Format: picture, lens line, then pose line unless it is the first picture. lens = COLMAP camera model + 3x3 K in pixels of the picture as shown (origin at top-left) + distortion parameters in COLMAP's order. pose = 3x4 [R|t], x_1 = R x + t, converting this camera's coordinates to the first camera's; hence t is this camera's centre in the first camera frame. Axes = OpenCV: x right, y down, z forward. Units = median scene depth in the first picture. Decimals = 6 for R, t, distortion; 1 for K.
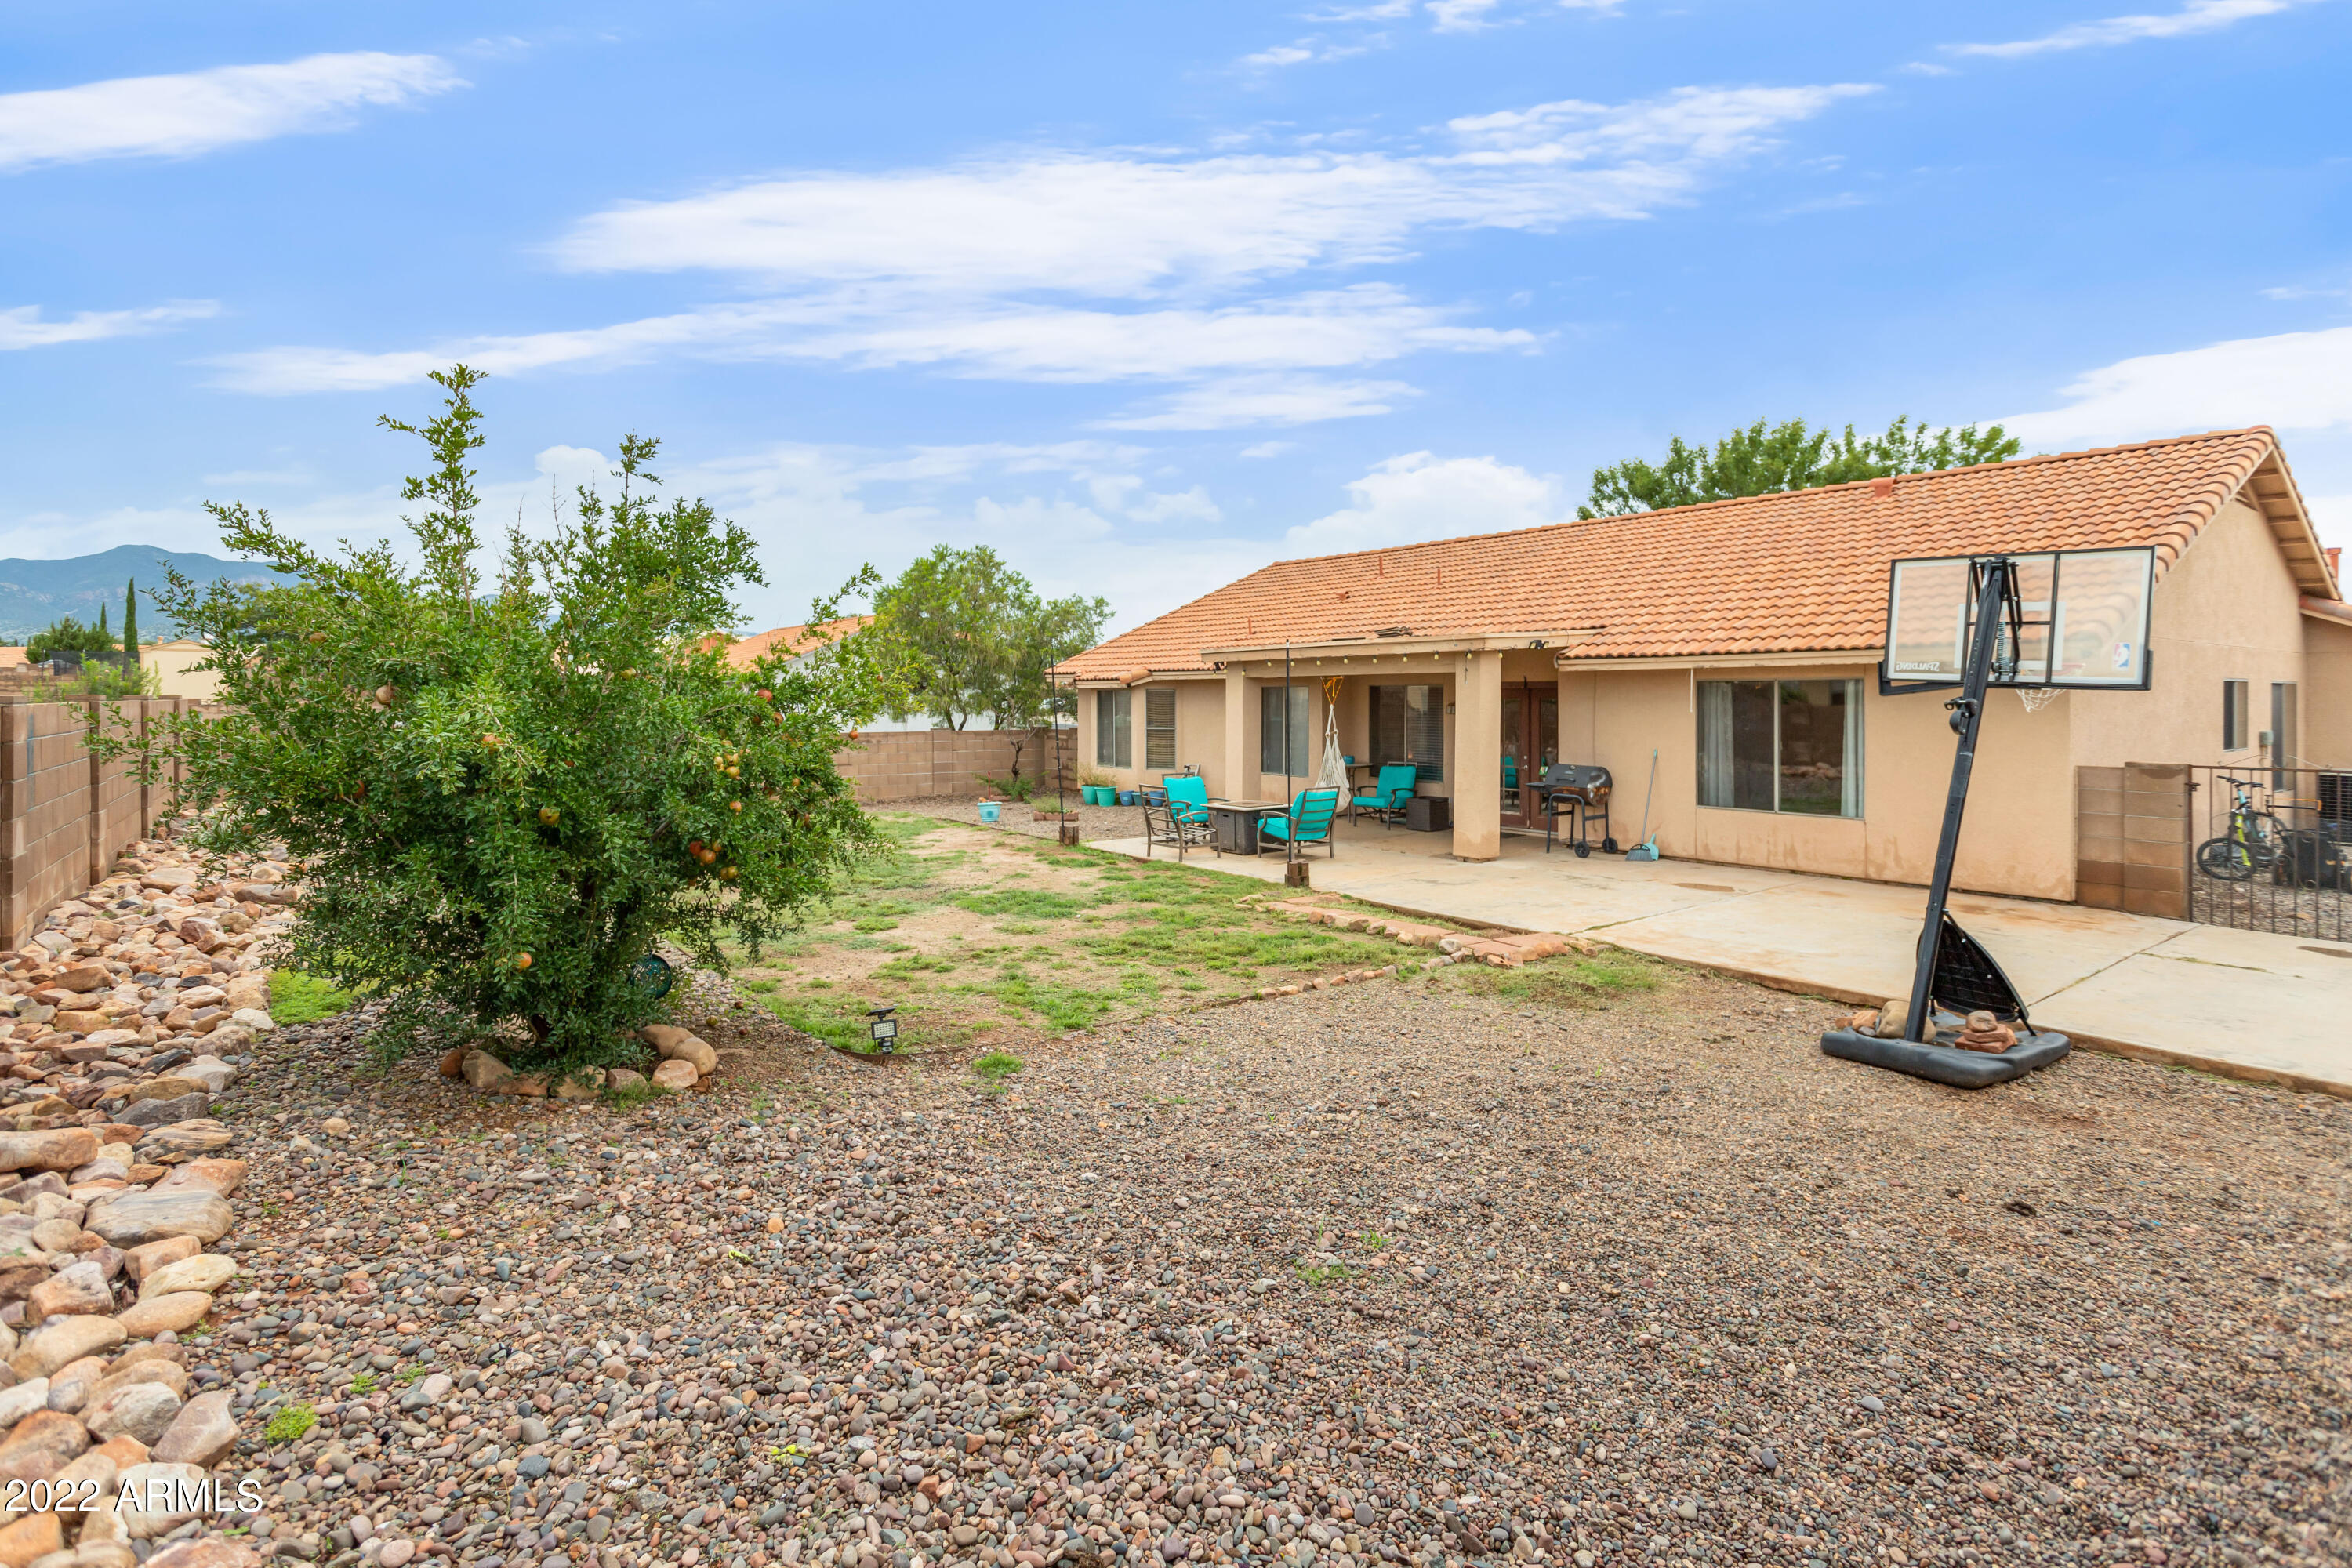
lens RADIAL K [[1139.9, 0, 1185.2], [0, 1139.9, 721.4], [0, 0, 1]] dist [-0.016258, 0.000557]
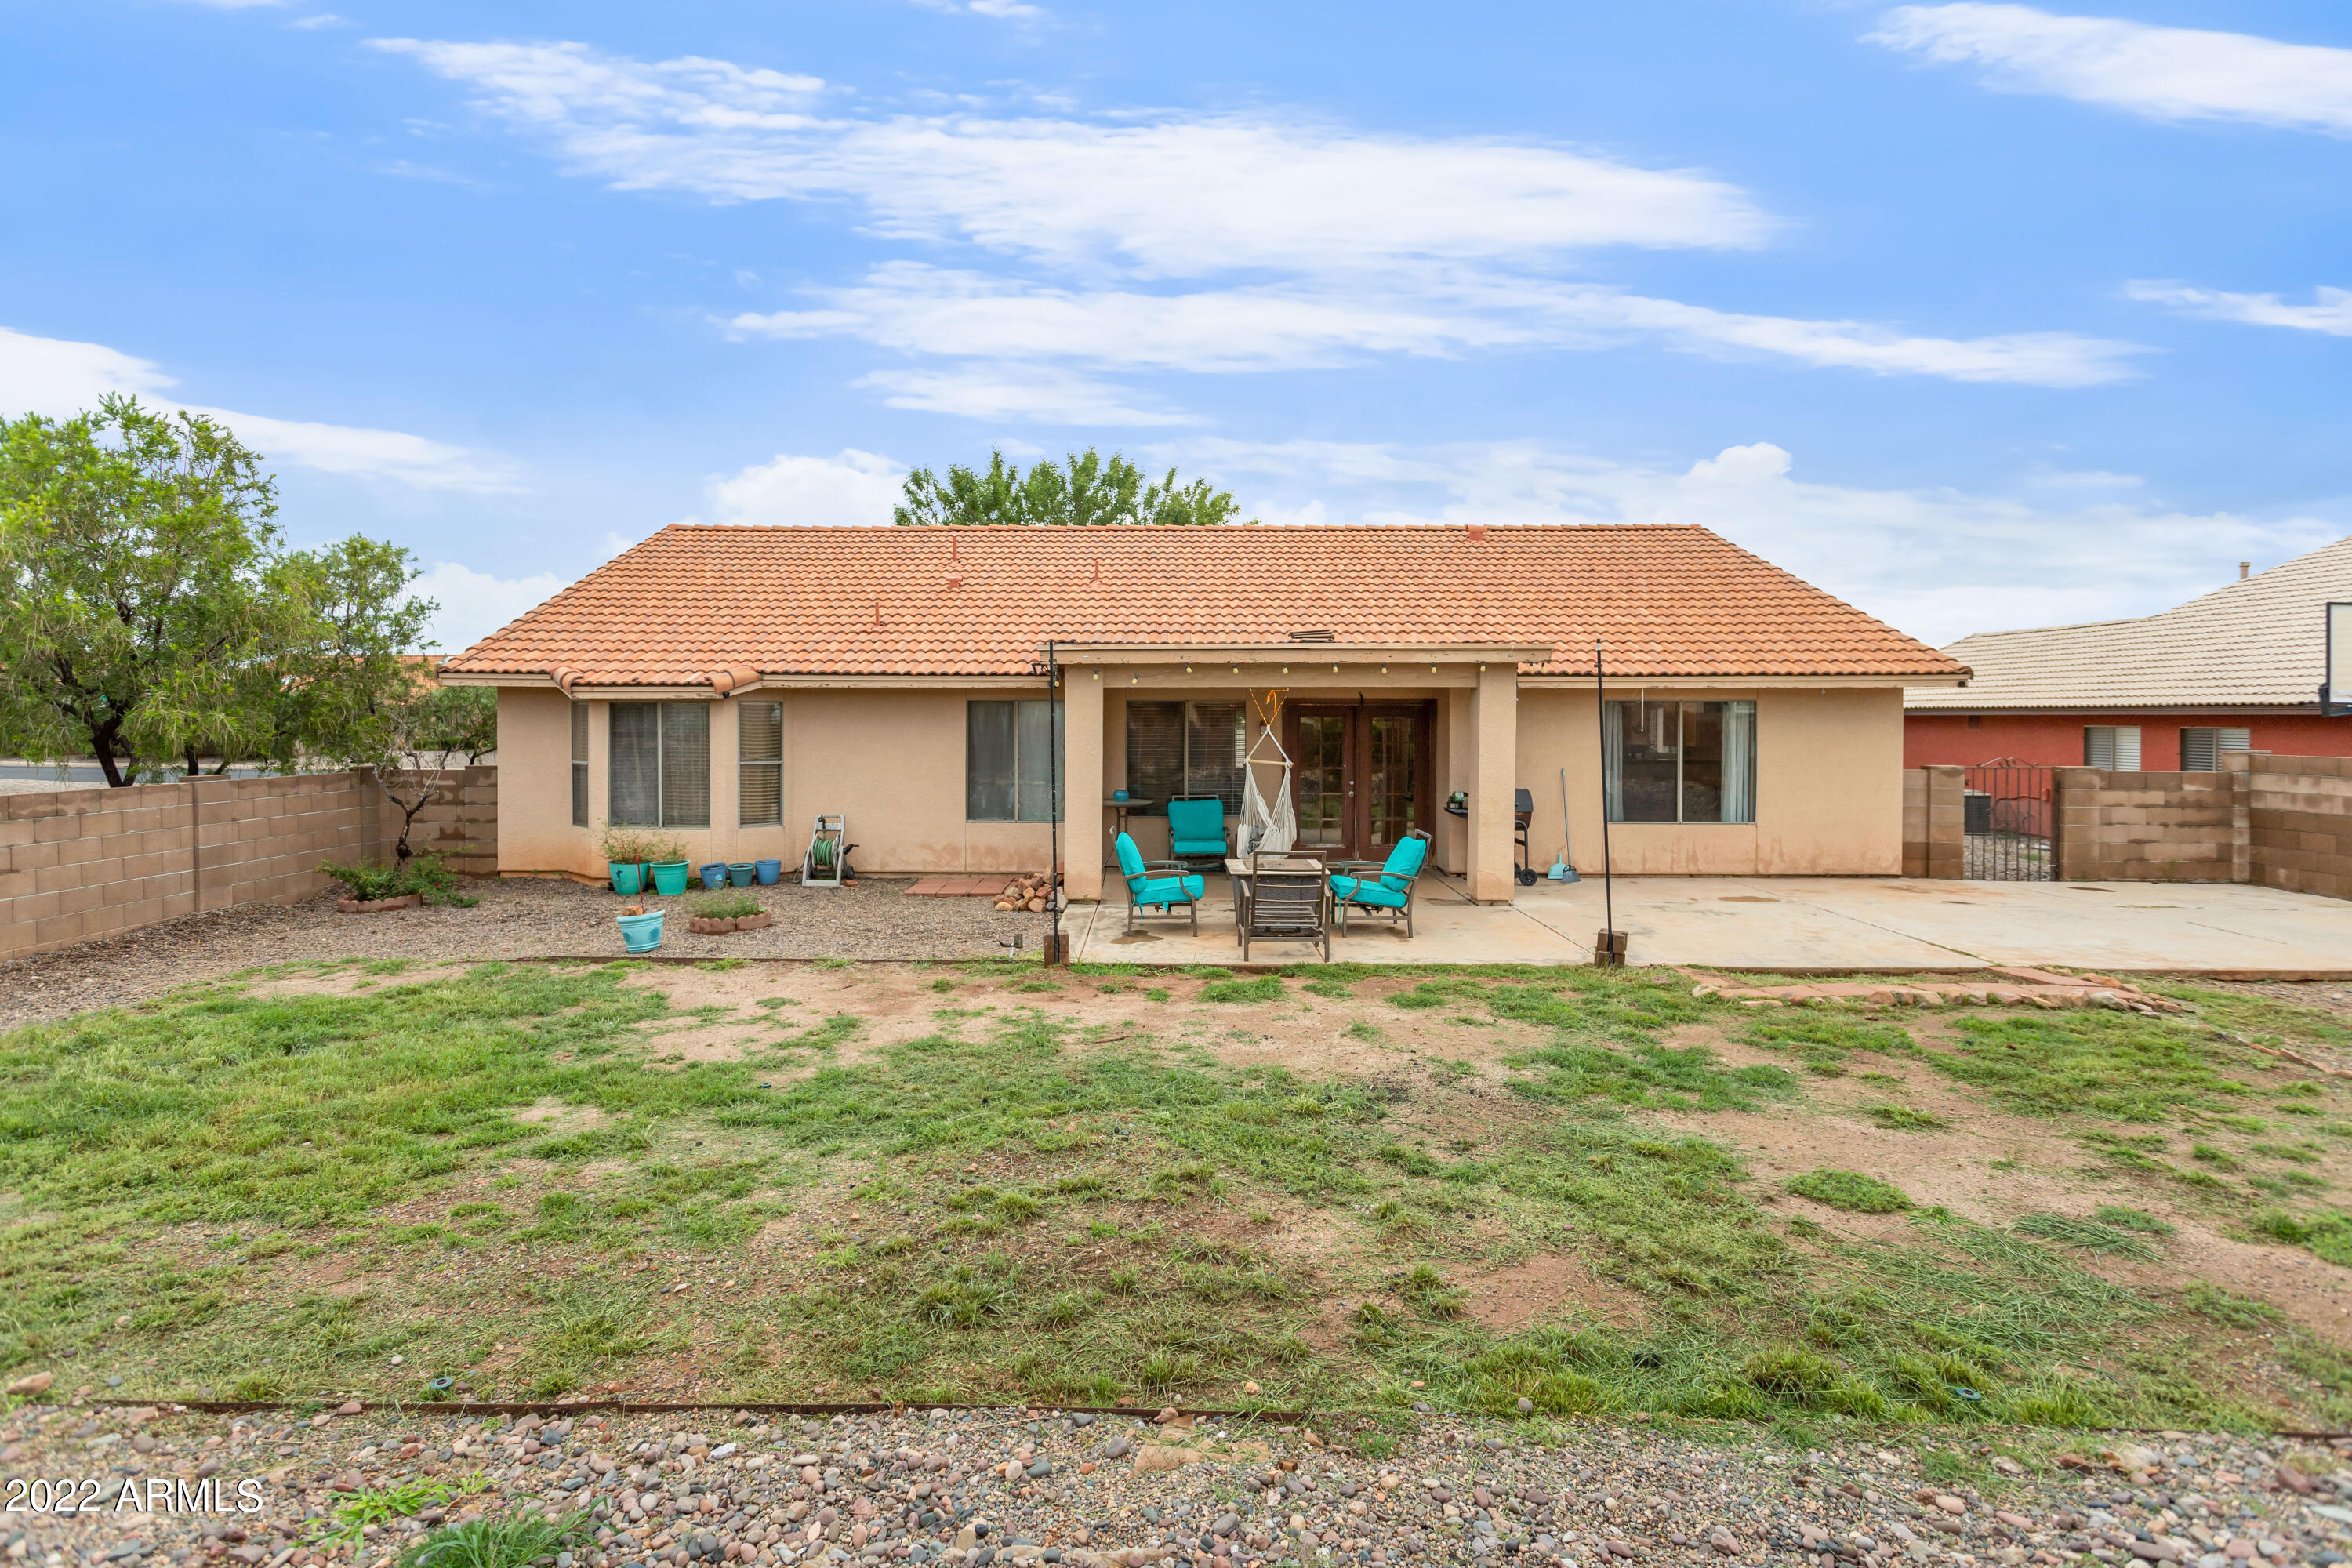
lens RADIAL K [[1128.4, 0, 1304.4], [0, 1128.4, 743.4], [0, 0, 1]] dist [-0.002090, 0.000010]
pose [[0.624681, -0.015961, 0.780717, -0.354646], [0.014148, 0.999858, 0.009120, -0.007078], [-0.780751, 0.005348, 0.624819, 0.394835]]
